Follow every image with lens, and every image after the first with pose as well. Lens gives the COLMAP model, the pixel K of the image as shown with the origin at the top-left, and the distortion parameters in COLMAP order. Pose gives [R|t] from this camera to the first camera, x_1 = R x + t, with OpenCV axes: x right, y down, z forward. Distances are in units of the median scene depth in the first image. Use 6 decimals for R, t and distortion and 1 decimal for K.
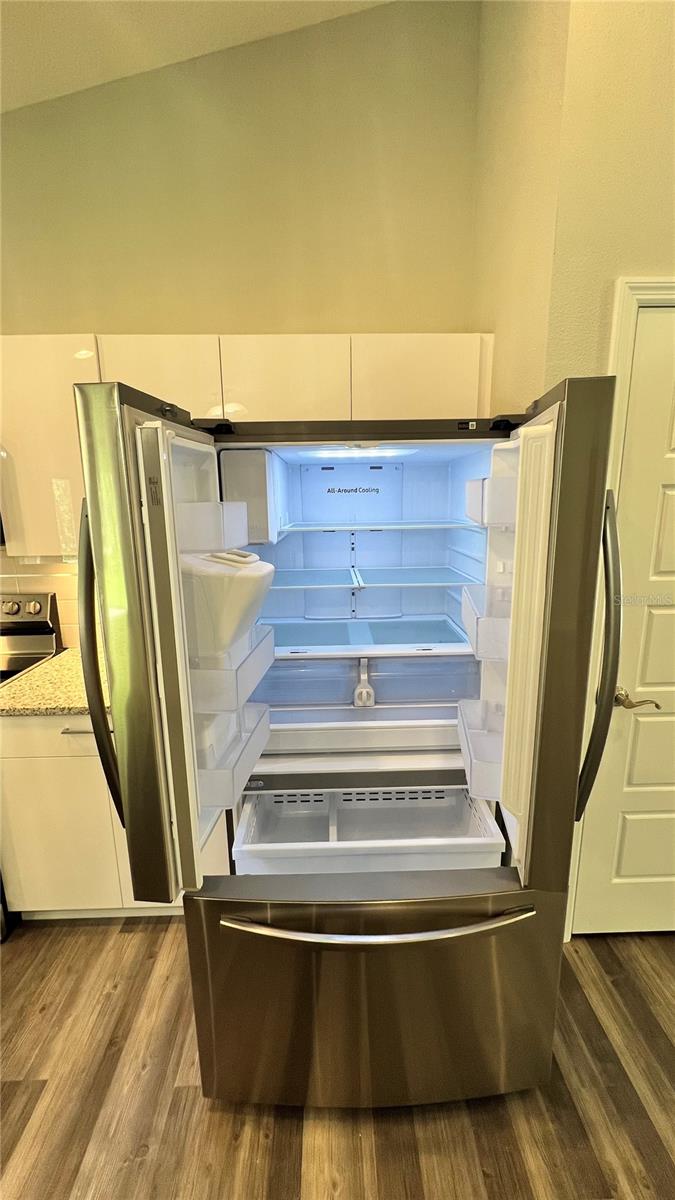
lens RADIAL K [[475.3, 0, 346.0], [0, 475.3, 599.2], [0, 0, 1]] dist [-0.008341, 0.000974]
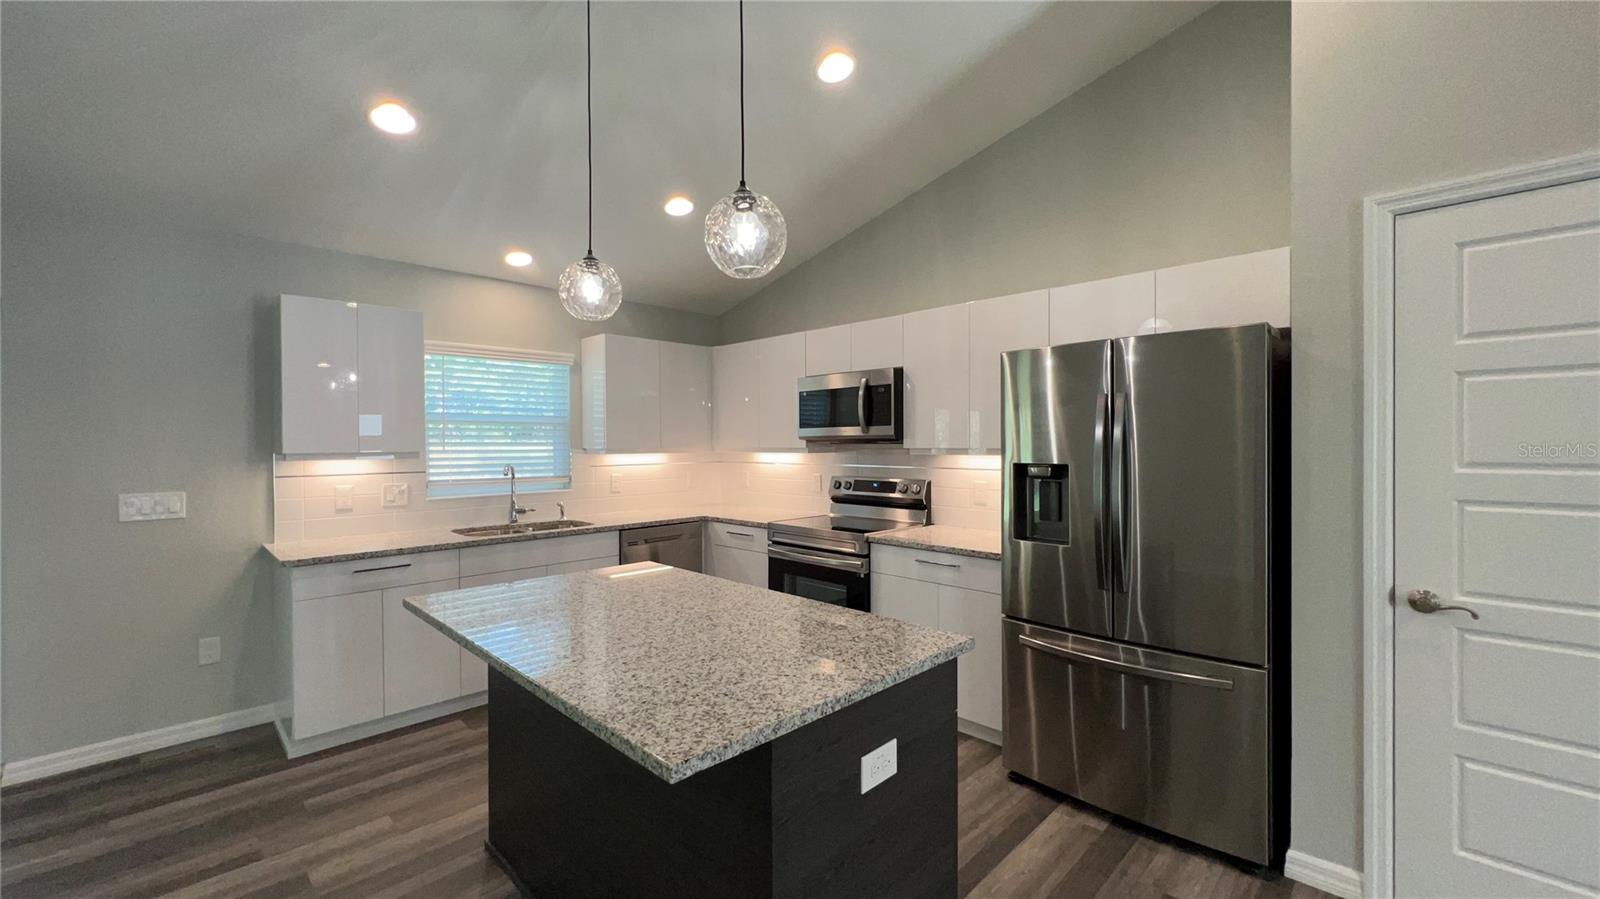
lens RADIAL K [[633.7, 0, 799.2], [0, 633.7, 440.8], [0, 0, 1]] dist [-0.008341, 0.000974]
pose [[0.687954, 0.010472, -0.725679, 0.465165], [-0.171888, 0.973798, -0.148900, 0.218426], [0.705106, 0.227172, 0.671729, -0.539445]]
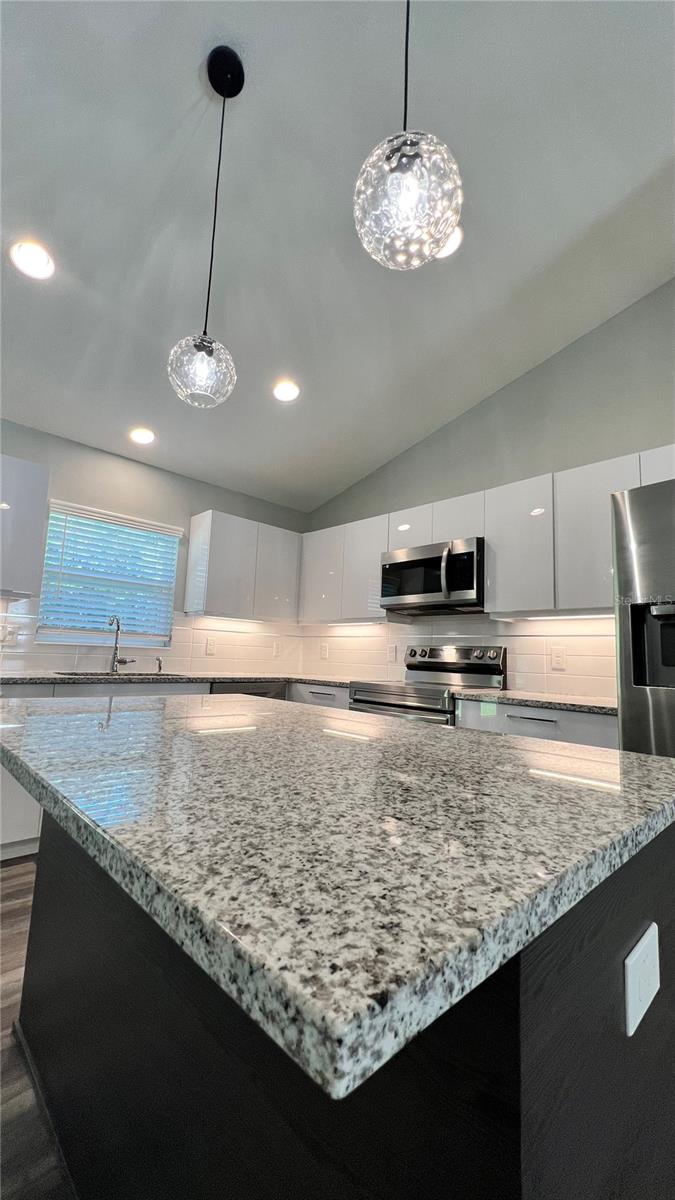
lens RADIAL K [[475.3, 0, 340.7], [0, 475.3, 595.5], [0, 0, 1]] dist [-0.008341, 0.000974]
pose [[0.672307, -0.054443, -0.738268, 0.128873], [-0.218069, 0.938474, -0.267792, 0.346367], [0.707425, 0.341032, 0.619070, -0.320298]]
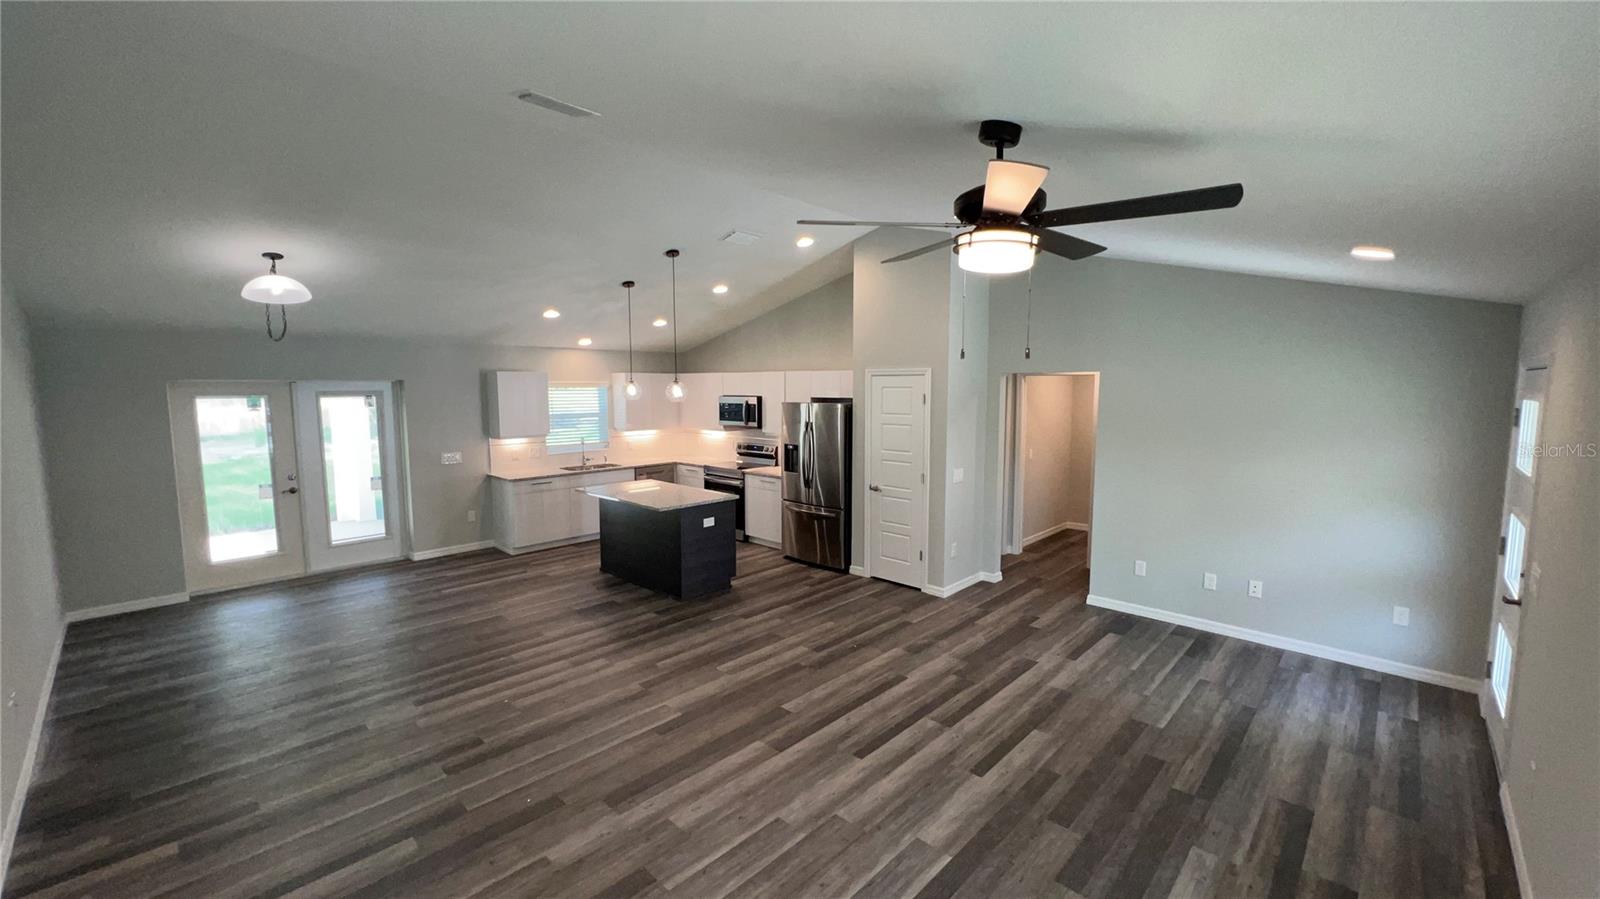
lens RADIAL K [[633.7, 0, 797.7], [0, 633.7, 445.3], [0, 0, 1]] dist [-0.008341, 0.000974]
pose [[0.700335, 0.084056, -0.708848, 2.375050], [-0.174249, 0.983132, -0.055575, 0.186953], [0.692220, 0.162437, 0.703168, -1.776022]]
